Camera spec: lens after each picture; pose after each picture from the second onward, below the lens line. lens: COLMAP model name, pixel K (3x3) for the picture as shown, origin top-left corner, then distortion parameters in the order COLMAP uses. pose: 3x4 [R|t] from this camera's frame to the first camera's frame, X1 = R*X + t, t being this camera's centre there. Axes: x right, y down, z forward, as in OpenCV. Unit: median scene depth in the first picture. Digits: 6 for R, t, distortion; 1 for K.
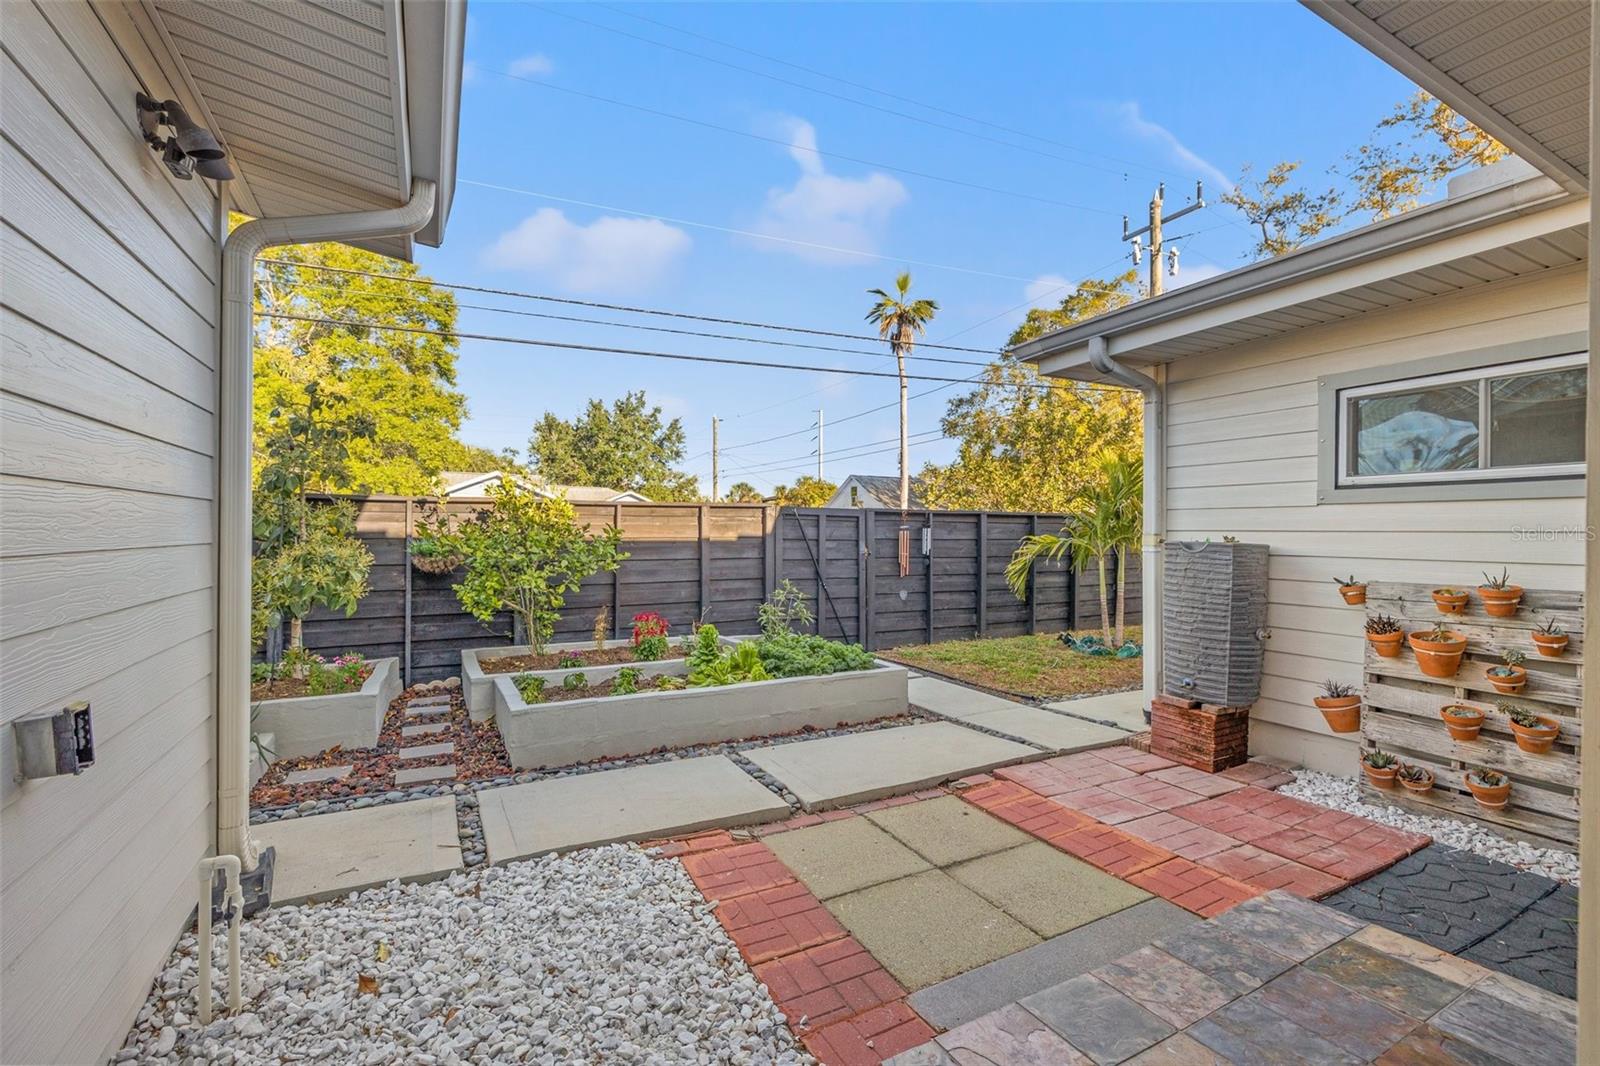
lens RADIAL K [[675.7, 0, 792.4], [0, 675.7, 523.1], [0, 0, 1]] dist [-0.000214, 0.000023]
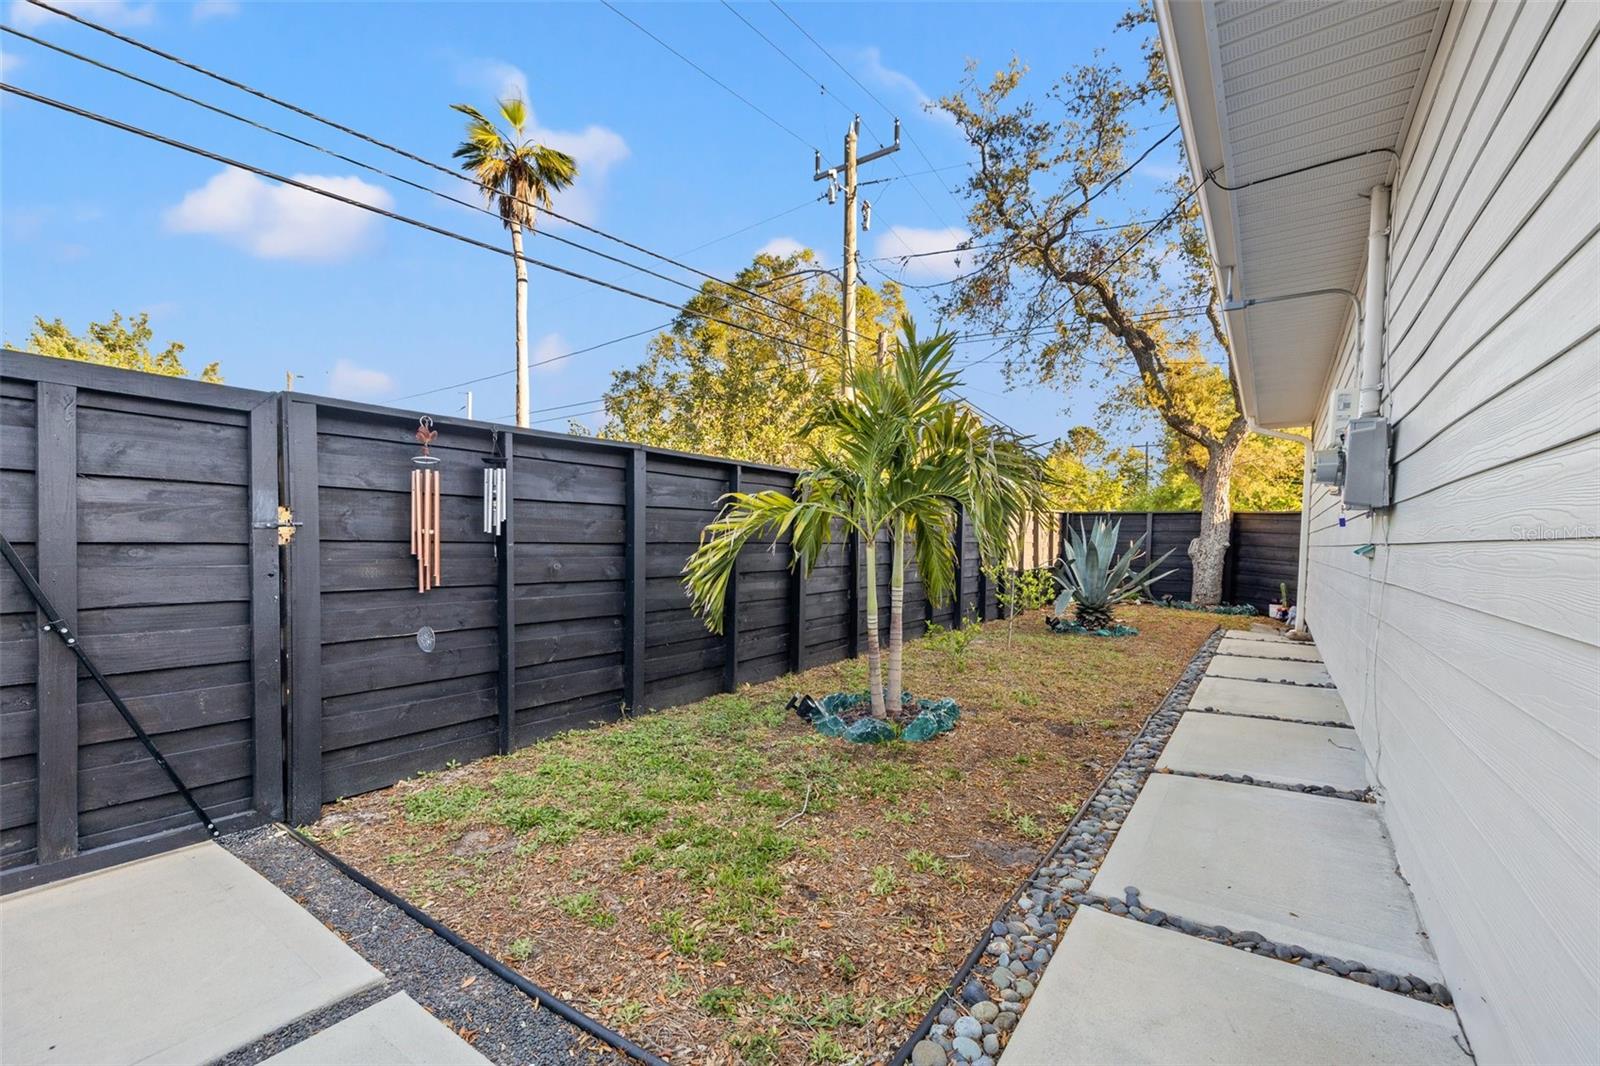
lens RADIAL K [[675.7, 0, 792.4], [0, 675.7, 523.1], [0, 0, 1]] dist [-0.000214, 0.000023]
pose [[0.889587, 0.006256, 0.456723, 0.161758], [-0.000317, 0.999914, -0.013078, 0.042418], [-0.456765, 0.011489, 0.889513, 0.527914]]
